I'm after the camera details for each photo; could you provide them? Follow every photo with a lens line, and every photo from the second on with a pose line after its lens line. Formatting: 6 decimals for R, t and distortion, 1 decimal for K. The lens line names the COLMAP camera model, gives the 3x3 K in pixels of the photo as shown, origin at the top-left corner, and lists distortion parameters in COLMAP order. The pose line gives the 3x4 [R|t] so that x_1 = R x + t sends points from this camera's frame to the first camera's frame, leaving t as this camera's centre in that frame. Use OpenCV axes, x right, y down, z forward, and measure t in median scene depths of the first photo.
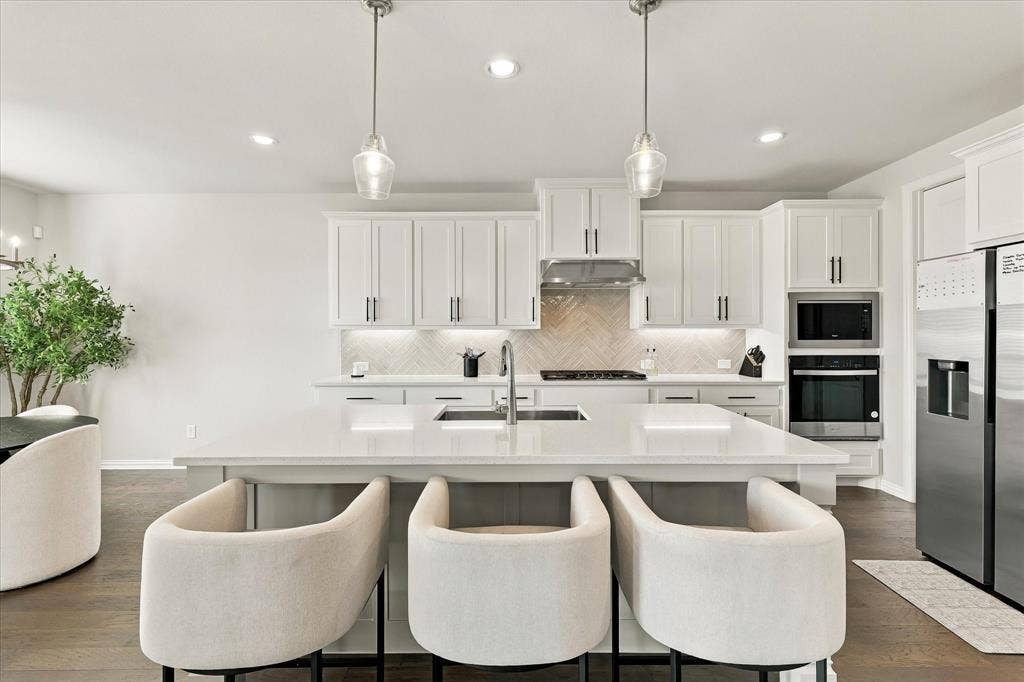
lens RADIAL K [[451.3, 0, 512.6], [0, 451.3, 333.4], [0, 0, 1]] dist [0.005112, -0.000650]
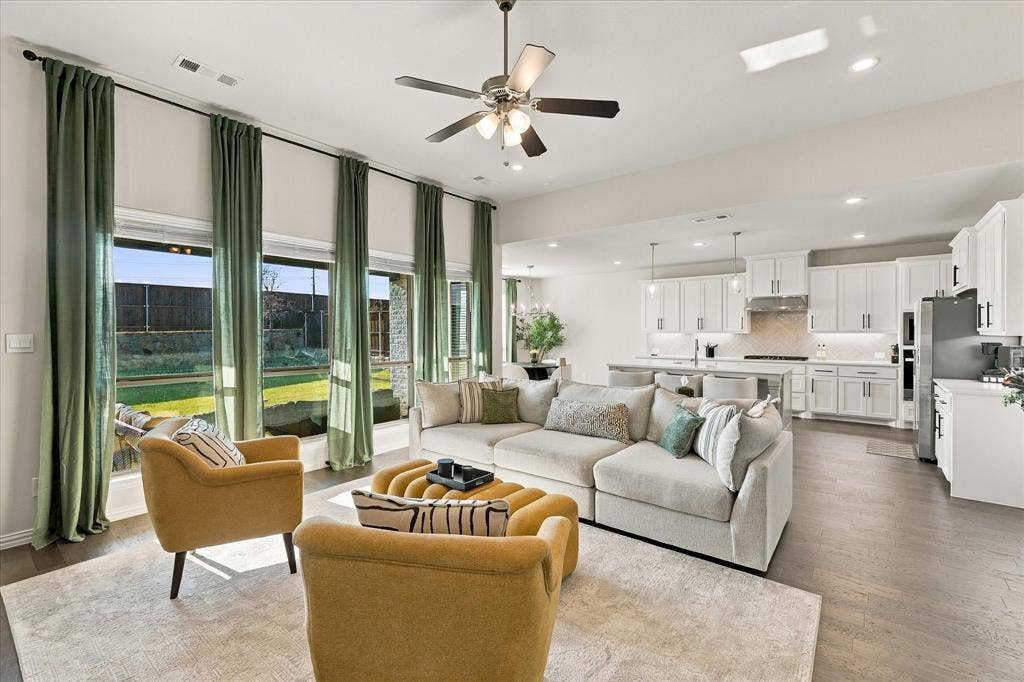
lens RADIAL K [[451.3, 0, 514.6], [0, 451.3, 336.7], [0, 0, 1]] dist [0.005112, -0.000650]
pose [[0.784168, 0.007281, -0.620506, 0.488712], [-0.002154, 0.999957, 0.009012, -0.010714], [0.620545, -0.005730, 0.784150, -1.143347]]
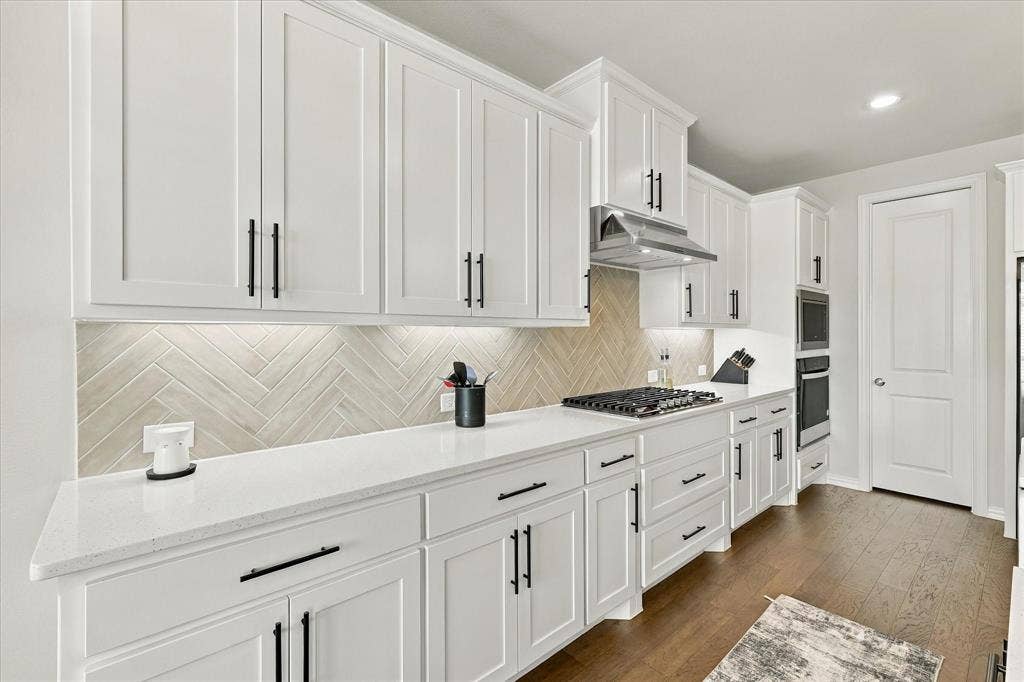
lens RADIAL K [[451.3, 0, 525.4], [0, 451.3, 331.6], [0, 0, 1]] dist [0.005112, -0.000650]
pose [[0.750454, 0.003737, 0.660912, -0.384368], [-0.000329, 0.999986, -0.005280, -0.000682], [-0.660922, 0.003745, 0.750445, 0.633108]]
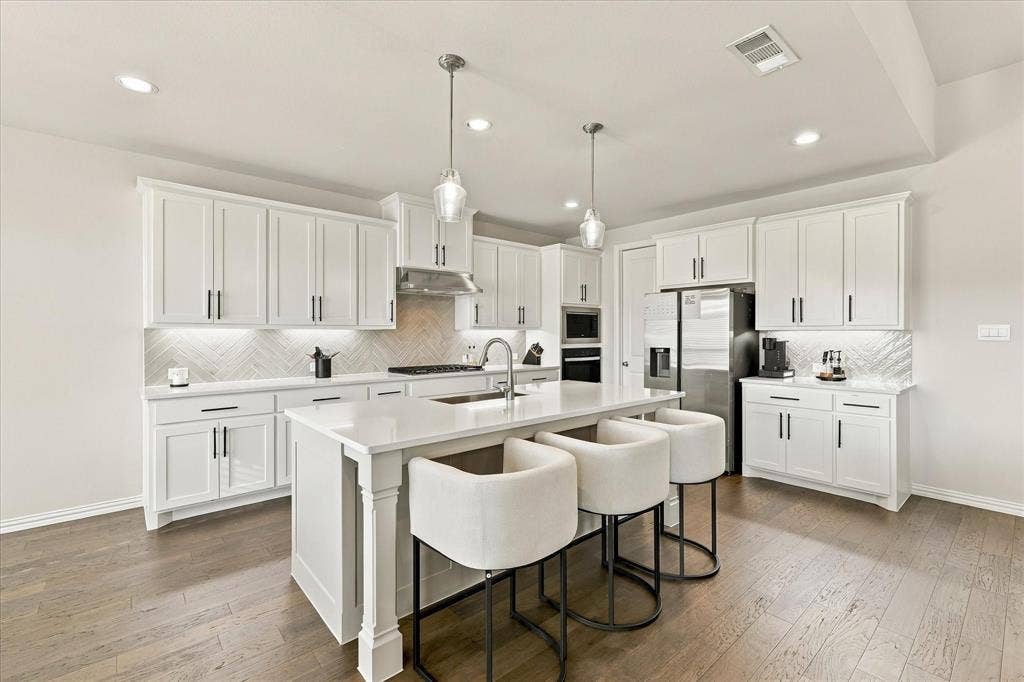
lens RADIAL K [[451.3, 0, 520.4], [0, 451.3, 333.2], [0, 0, 1]] dist [0.005112, -0.000650]
pose [[0.752772, 0.001947, 0.658279, -0.438013], [-0.001251, 0.999998, -0.001527, 0.000733], [-0.658280, 0.000326, 0.752773, -0.023314]]
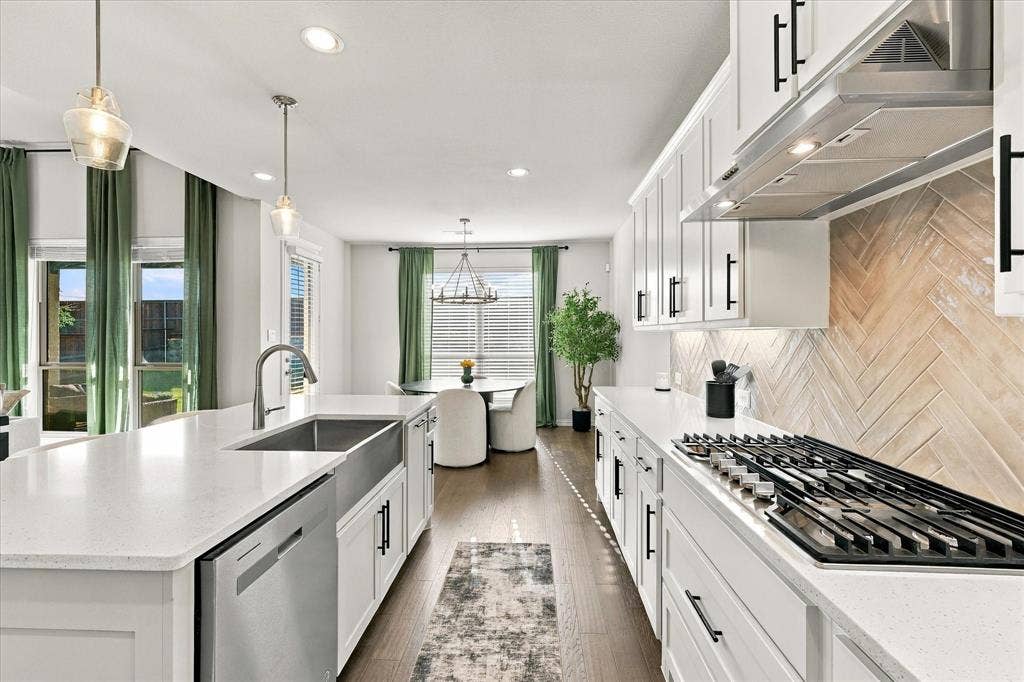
lens RADIAL K [[451.3, 0, 508.2], [0, 451.3, 337.1], [0, 0, 1]] dist [0.005112, -0.000650]
pose [[-0.055509, 0.006909, -0.998434, 0.489563], [-0.004177, 0.999966, 0.007152, -0.003727], [0.998449, 0.004568, -0.055478, 0.813651]]
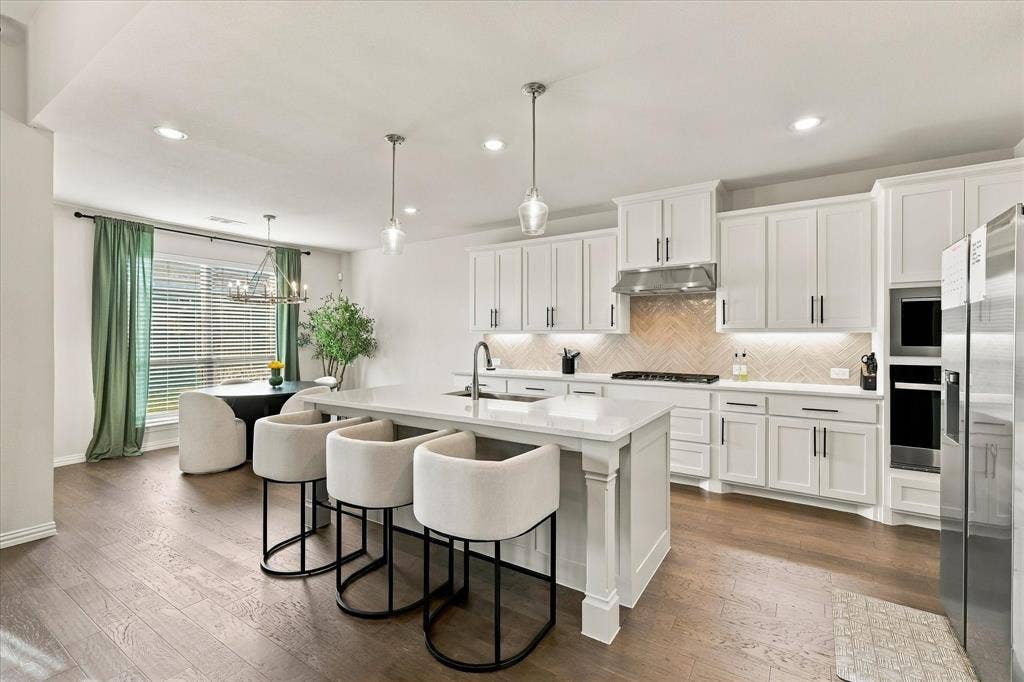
lens RADIAL K [[451.3, 0, 514.7], [0, 451.3, 340.7], [0, 0, 1]] dist [0.005112, -0.000650]
pose [[0.840525, 0.007862, -0.541716, 0.451271], [-0.003261, 0.999950, 0.009452, -0.001017], [0.541763, -0.006178, 0.840509, -0.072636]]
